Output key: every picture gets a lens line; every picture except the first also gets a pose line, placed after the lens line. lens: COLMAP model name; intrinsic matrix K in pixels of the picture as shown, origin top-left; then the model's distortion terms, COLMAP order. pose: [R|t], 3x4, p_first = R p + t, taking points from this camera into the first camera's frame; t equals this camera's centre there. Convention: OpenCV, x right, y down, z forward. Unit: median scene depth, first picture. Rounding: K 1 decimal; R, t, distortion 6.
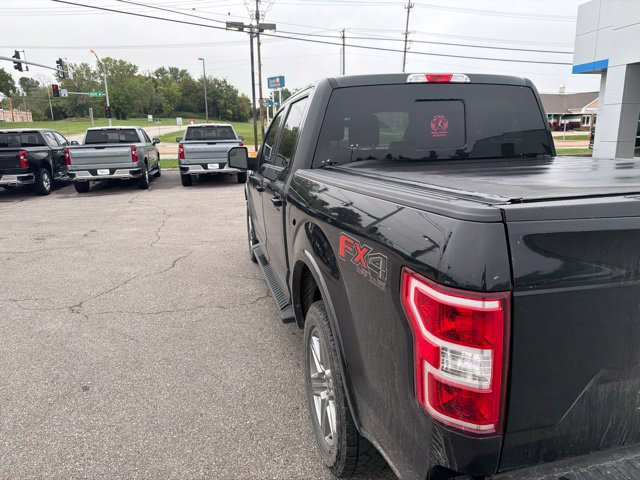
lens RADIAL K [[452.6, 0, 323.6], [0, 452.6, 235.8], [0, 0, 1]] dist [0.054425, -0.082709]
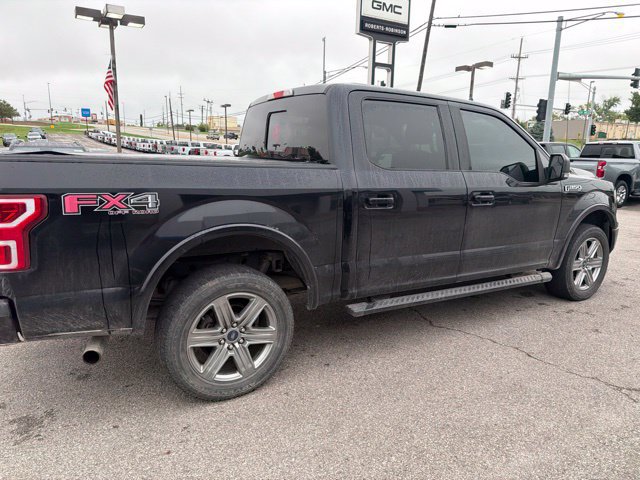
lens RADIAL K [[453.4, 0, 324.4], [0, 453.4, 243.5], [0, 0, 1]] dist [0.035617, -0.044615]
pose [[0.291829, 0.218476, -0.931184, 1.041937], [-0.237787, 0.959569, 0.150614, -0.110942], [0.926441, 0.177470, 0.331980, 0.512135]]
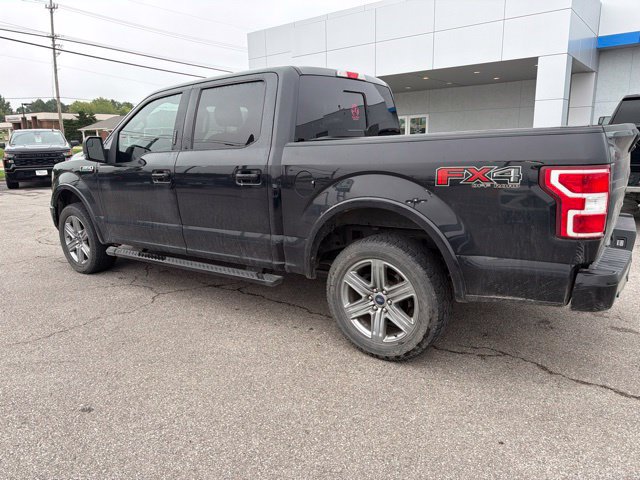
lens RADIAL K [[451.4, 0, 320.4], [0, 451.4, 243.6], [0, 0, 1]] dist [0.040131, -0.048756]
pose [[0.766716, -0.143344, 0.625779, -0.471897], [0.152611, 0.987508, 0.039221, 0.046347], [-0.623583, 0.065430, 0.779014, 0.045076]]
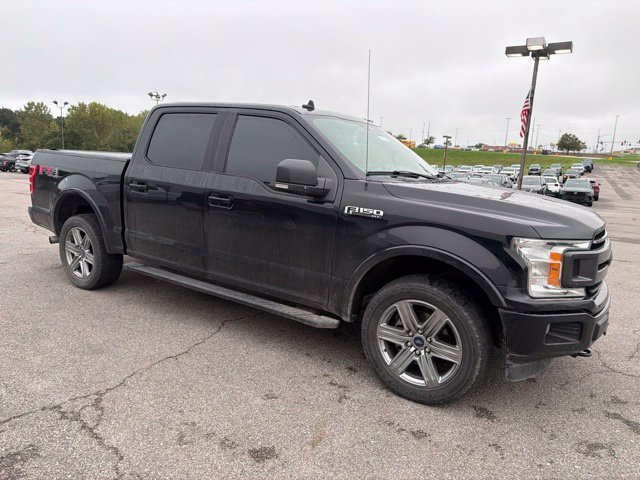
lens RADIAL K [[450.5, 0, 320.2], [0, 450.5, 236.6], [0, 0, 1]] dist [0.045632, -0.053250]
pose [[-0.737428, 0.093386, -0.668939, 0.757663], [-0.187380, 0.923234, 0.335451, -0.385796], [0.648913, 0.372717, -0.663320, 1.742748]]
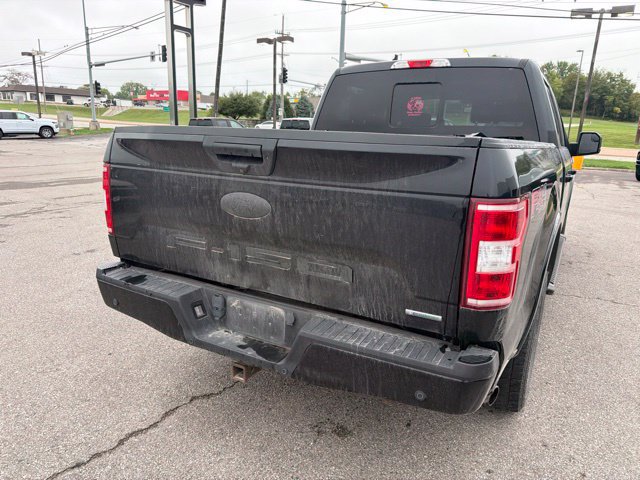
lens RADIAL K [[453.4, 0, 324.4], [0, 453.4, 243.5], [0, 0, 1]] dist [0.035617, -0.044615]
pose [[0.718908, 0.210981, -0.662313, 0.617897], [-0.196986, 0.975600, 0.096961, 0.018063], [0.666609, 0.060760, 0.742927, 0.017428]]
